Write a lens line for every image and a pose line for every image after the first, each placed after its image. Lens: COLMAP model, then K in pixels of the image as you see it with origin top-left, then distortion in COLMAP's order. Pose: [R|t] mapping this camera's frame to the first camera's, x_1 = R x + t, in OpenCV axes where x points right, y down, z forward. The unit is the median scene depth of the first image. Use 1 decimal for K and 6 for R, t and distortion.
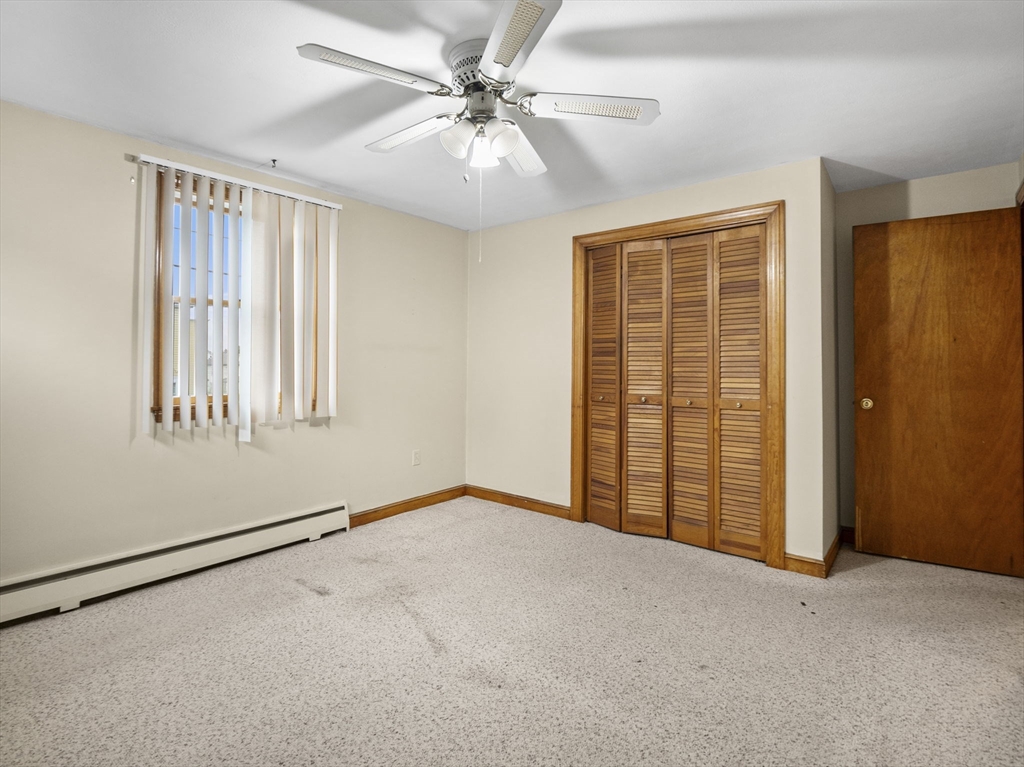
lens RADIAL K [[517.3, 0, 508.8], [0, 517.3, 365.2], [0, 0, 1]] dist [-0.012775, 0.001611]
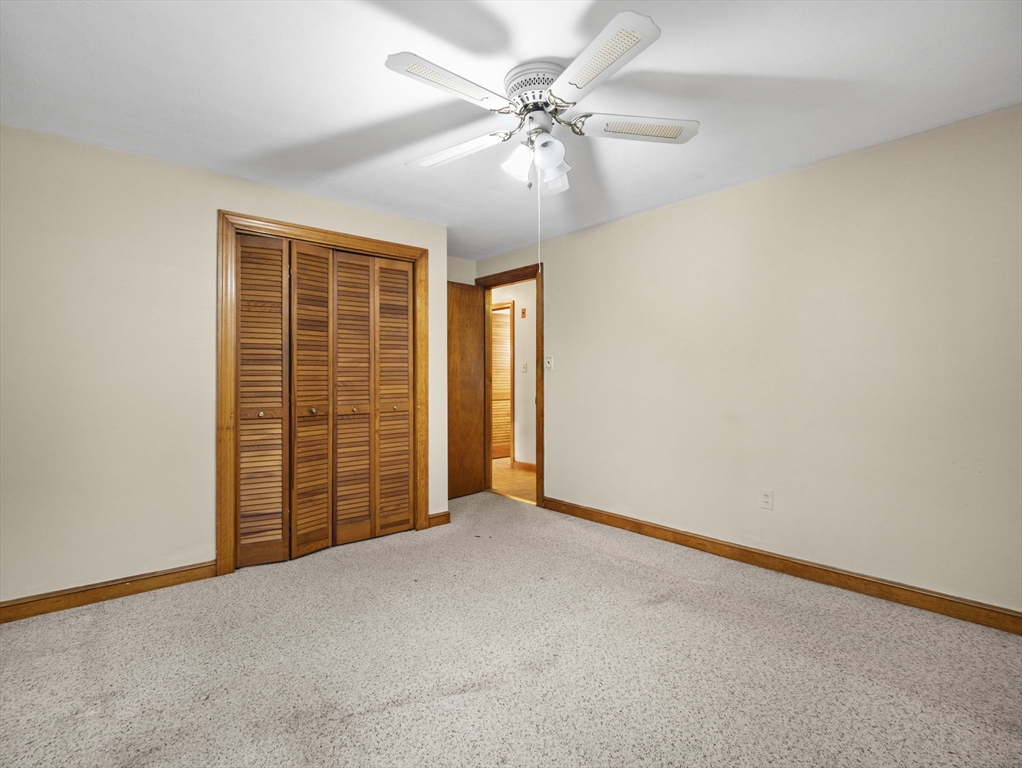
lens RADIAL K [[498.8, 0, 511.0], [0, 498.8, 384.0], [0, 0, 1]] dist [-0.002421, -0.001088]
pose [[0.173713, -0.018483, 0.984623, -0.616909], [0.010479, 0.999802, 0.016919, 0.004758], [-0.984741, 0.007379, 0.173872, 0.504301]]
